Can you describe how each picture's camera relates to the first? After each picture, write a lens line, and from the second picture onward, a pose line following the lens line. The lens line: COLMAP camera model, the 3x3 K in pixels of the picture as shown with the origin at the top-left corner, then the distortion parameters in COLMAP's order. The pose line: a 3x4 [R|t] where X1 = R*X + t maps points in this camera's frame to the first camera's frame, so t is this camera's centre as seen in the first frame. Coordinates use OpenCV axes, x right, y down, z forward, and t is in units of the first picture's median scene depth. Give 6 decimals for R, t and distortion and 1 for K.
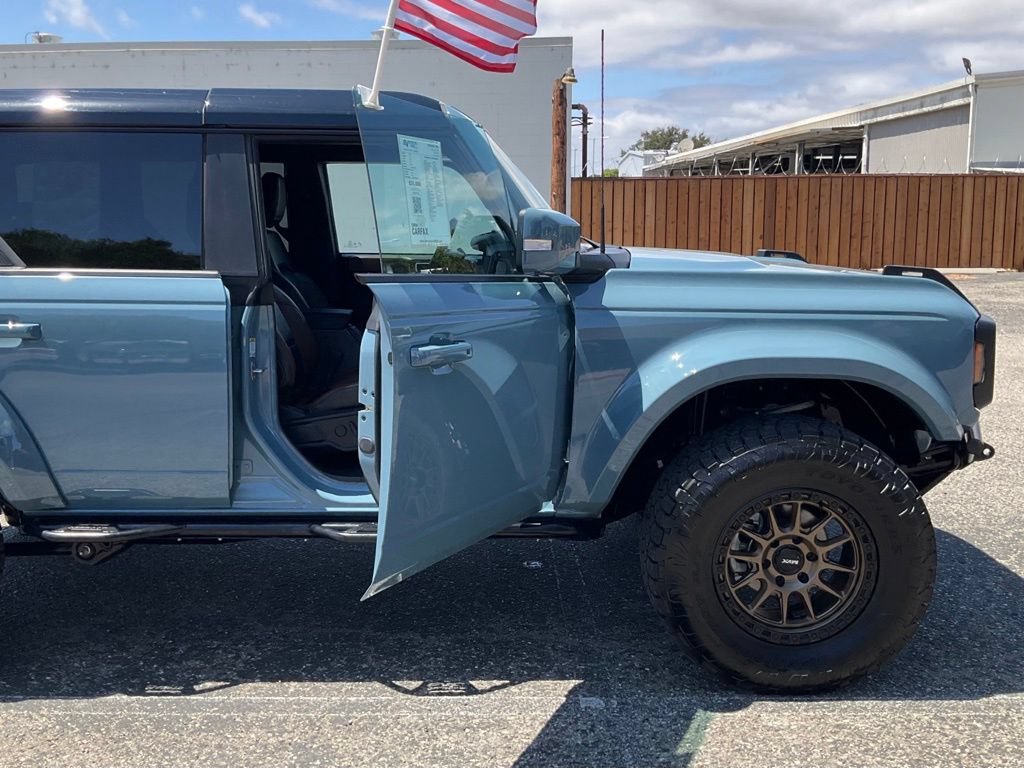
lens RADIAL K [[1060.3, 0, 512.0], [0, 1060.3, 384.0], [0, 0, 1]] dist [0.086318, -0.224320]
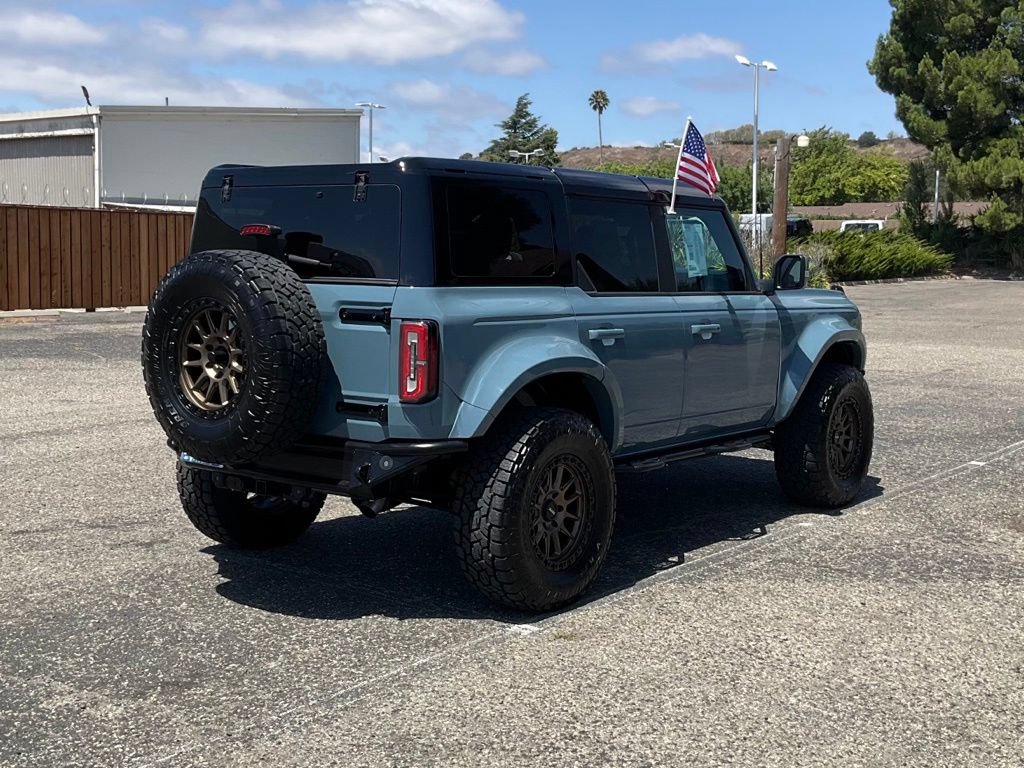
lens RADIAL K [[1345.1, 0, 512.0], [0, 1345.1, 384.0], [0, 0, 1]] dist [0.082340, -0.070219]
pose [[0.594355, -0.067004, 0.801407, -0.388700], [0.112883, 0.993608, -0.000644, 0.000972], [-0.796241, 0.090848, 0.598120, -0.000178]]
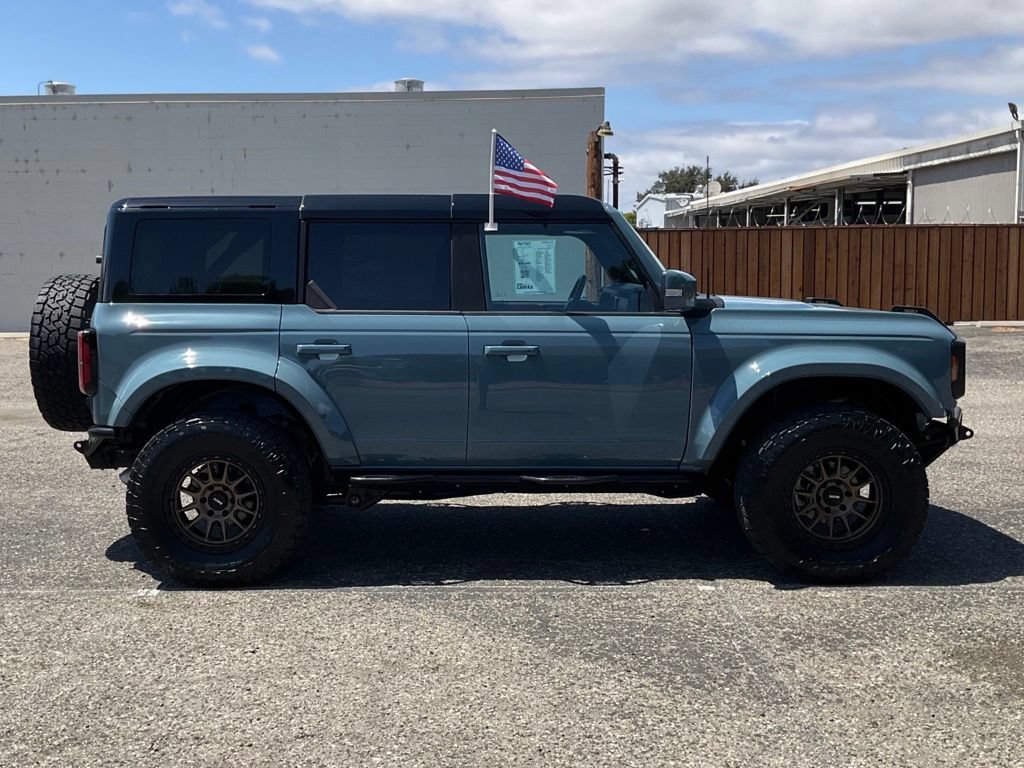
lens RADIAL K [[1274.8, 0, 485.2], [0, 1274.8, 389.4], [0, 0, 1]] dist [0.091374, -0.250392]
pose [[0.999949, -0.001885, -0.009908, -0.042823], [0.001287, 0.998201, -0.059935, 0.023192], [0.010003, 0.059919, 0.998153, -0.164481]]
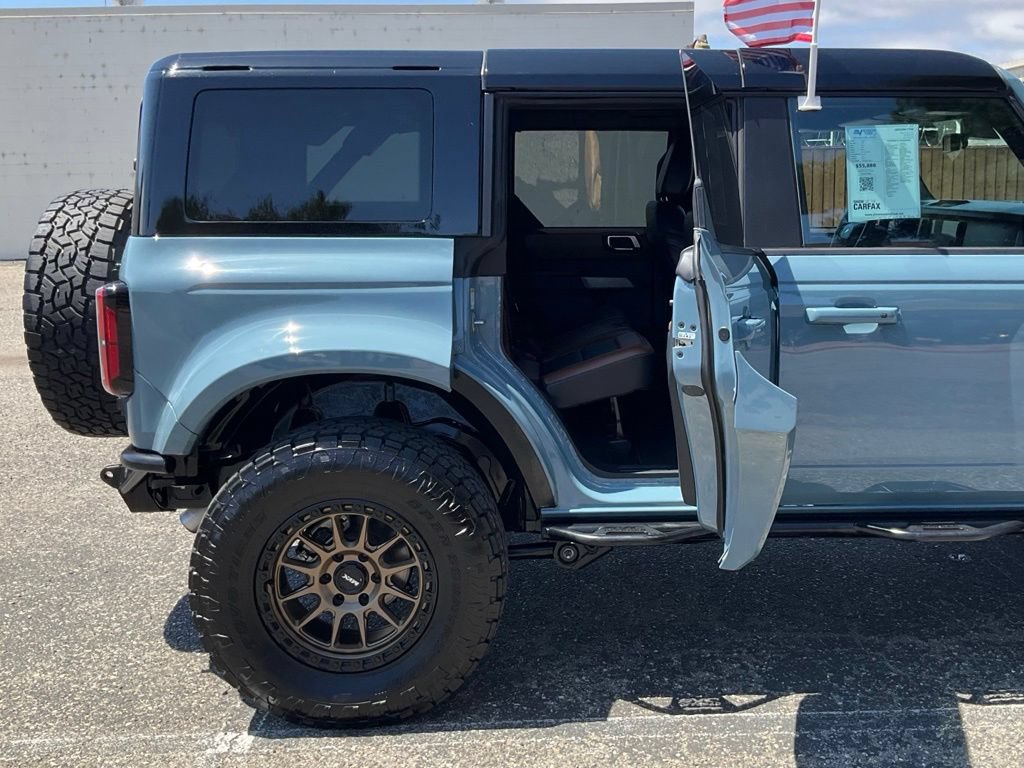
lens RADIAL K [[1095.0, 0, 601.0], [0, 1095.0, 361.9], [0, 0, 1]] dist [0.084893, -0.228382]
pose [[0.998316, -0.013680, 0.056373, -0.090104], [0.013673, 0.999906, 0.000501, -0.001941], [-0.056375, 0.000271, 0.998410, 0.012532]]
